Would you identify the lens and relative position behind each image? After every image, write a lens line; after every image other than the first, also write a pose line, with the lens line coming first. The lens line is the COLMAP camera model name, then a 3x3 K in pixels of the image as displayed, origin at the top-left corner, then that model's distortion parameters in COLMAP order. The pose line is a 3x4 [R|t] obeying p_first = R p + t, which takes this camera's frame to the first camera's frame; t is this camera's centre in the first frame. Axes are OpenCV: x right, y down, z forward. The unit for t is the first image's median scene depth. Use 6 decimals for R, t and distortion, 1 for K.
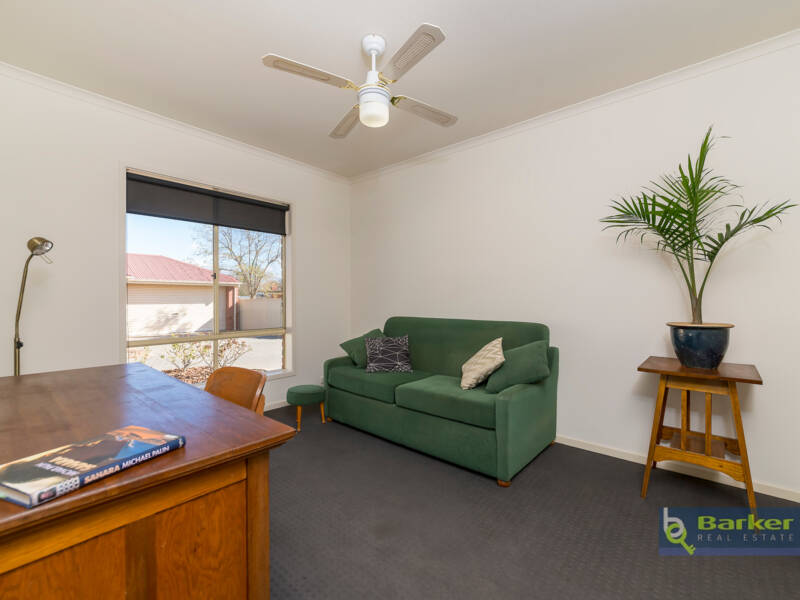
lens RADIAL K [[329.1, 0, 400.0], [0, 329.1, 300.0], [0, 0, 1]] dist [-0.000129, -0.000057]
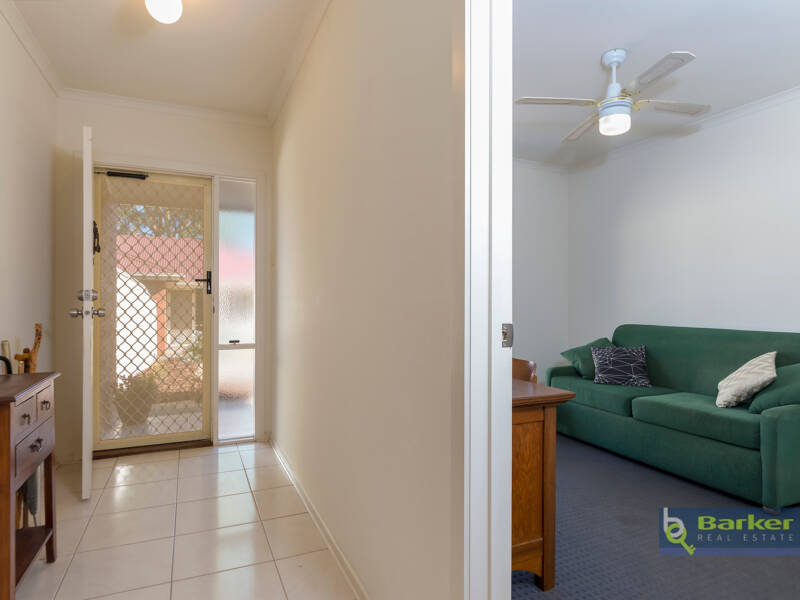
lens RADIAL K [[458.8, 0, 400.0], [0, 458.8, 300.0], [0, 0, 1]] dist [-0.018076, -0.000773]
pose [[0.906625, 0.002688, -0.421929, -0.067440], [-0.007201, 0.999933, -0.009102, 0.003896], [0.421876, 0.011291, 0.906583, -0.452630]]
